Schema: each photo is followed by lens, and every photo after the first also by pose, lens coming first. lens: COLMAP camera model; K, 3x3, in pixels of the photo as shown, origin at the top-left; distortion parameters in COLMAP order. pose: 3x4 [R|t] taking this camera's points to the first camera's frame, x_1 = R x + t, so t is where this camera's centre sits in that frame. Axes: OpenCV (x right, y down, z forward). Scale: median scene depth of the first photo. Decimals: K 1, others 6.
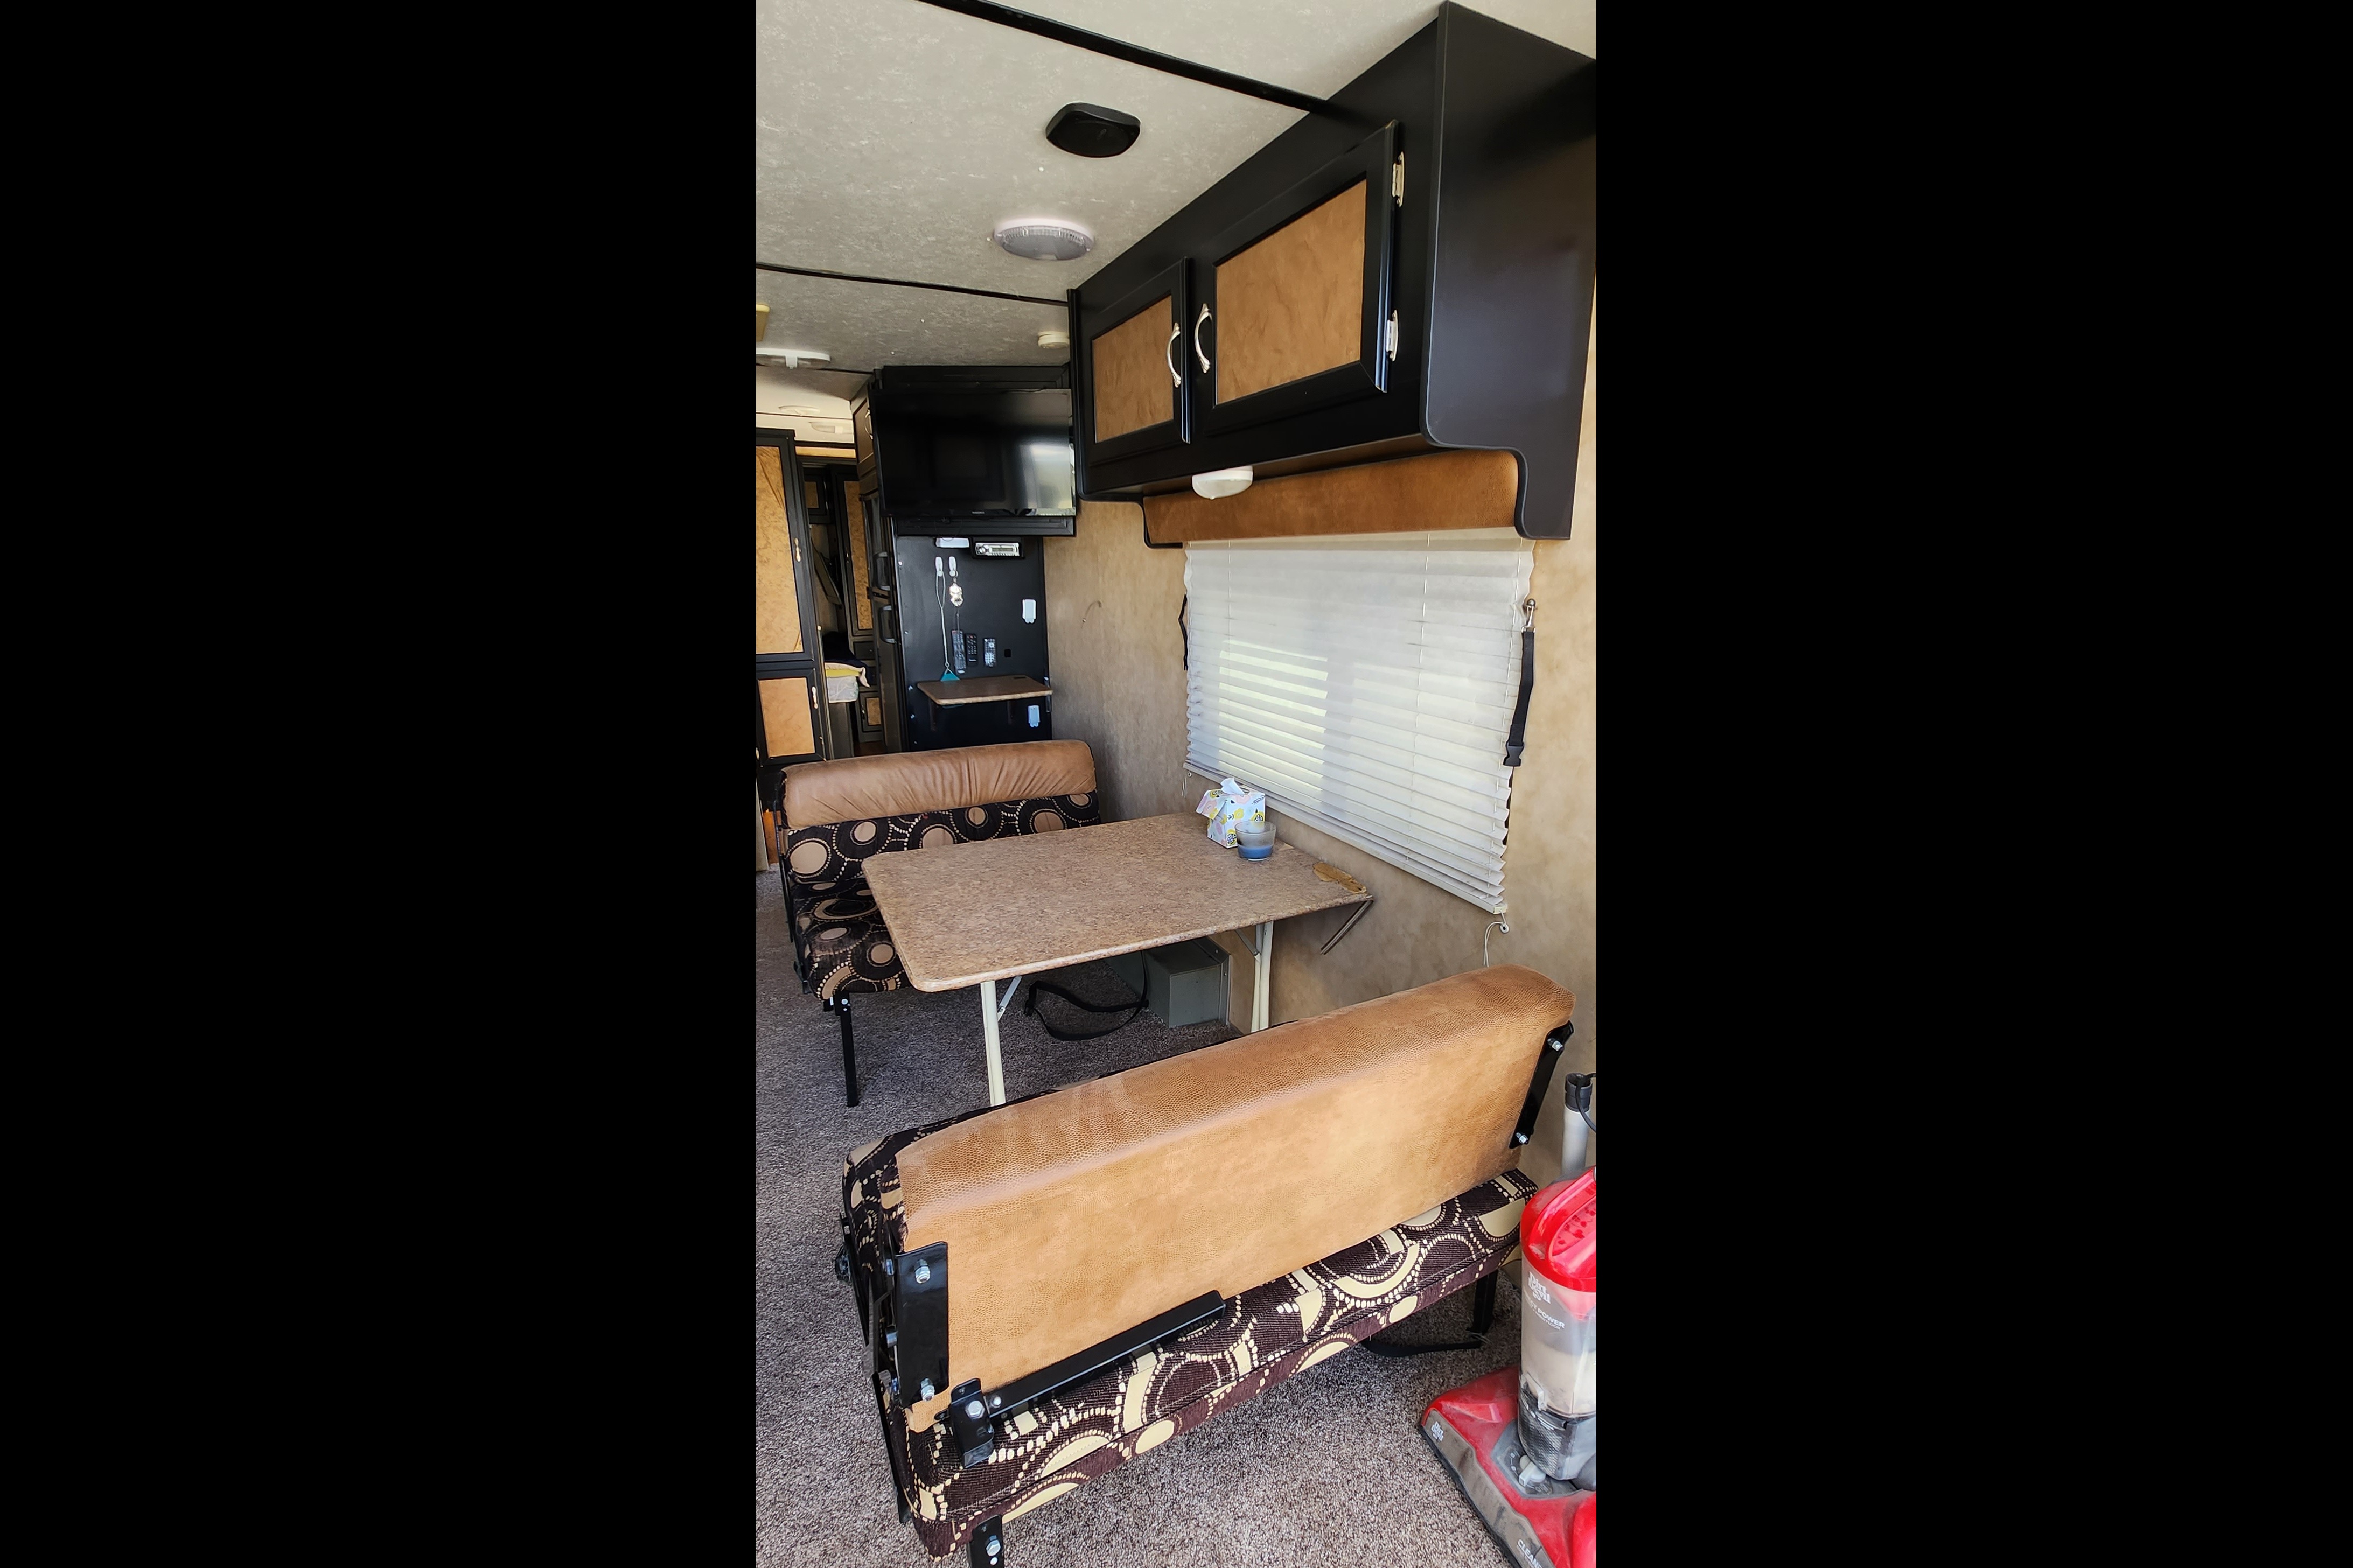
lens RADIAL K [[858.9, 0, 1176.5], [0, 858.9, 784.0], [0, 0, 1]] dist [-0.000022, -0.000022]
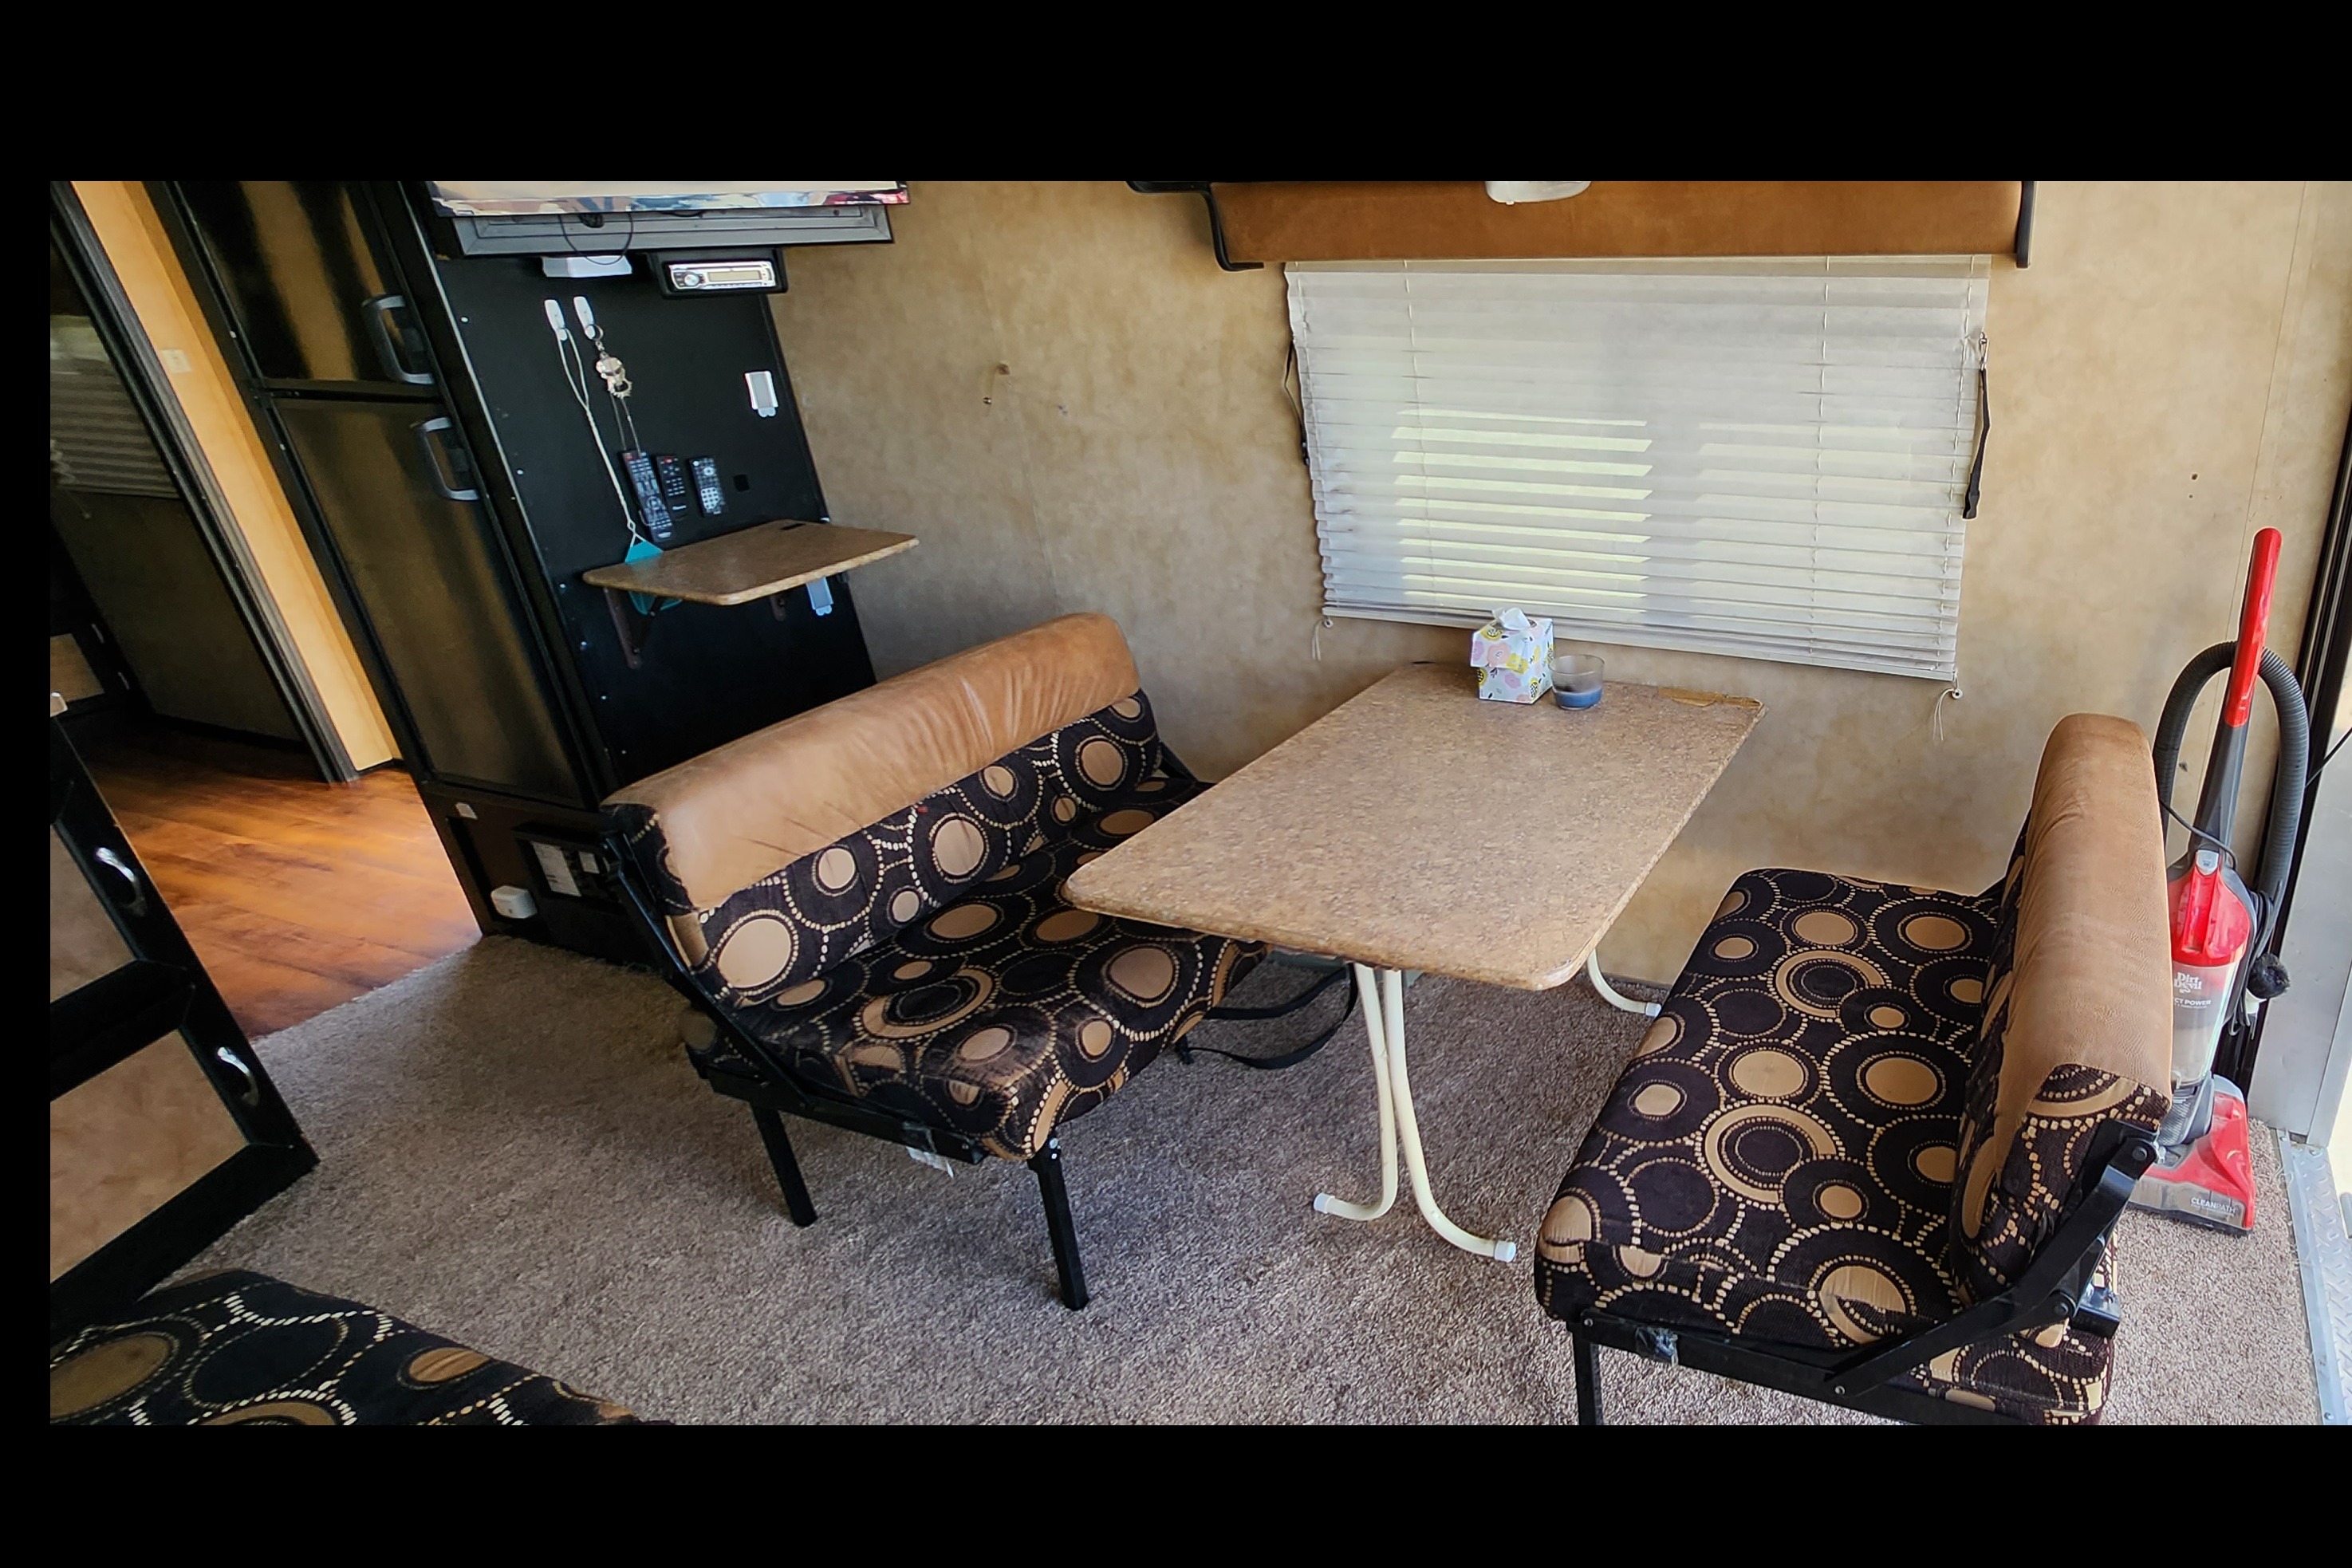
lens RADIAL K [[1268.9, 0, 1656.0], [0, 1268.9, 775.4], [0, 0, 1]] dist [-0.016371, 0.000244]
pose [[0.726751, -0.291932, 0.621778, -0.539592], [0.190519, 0.955347, 0.225864, -0.088275], [-0.659951, -0.045687, 0.749918, 0.128017]]
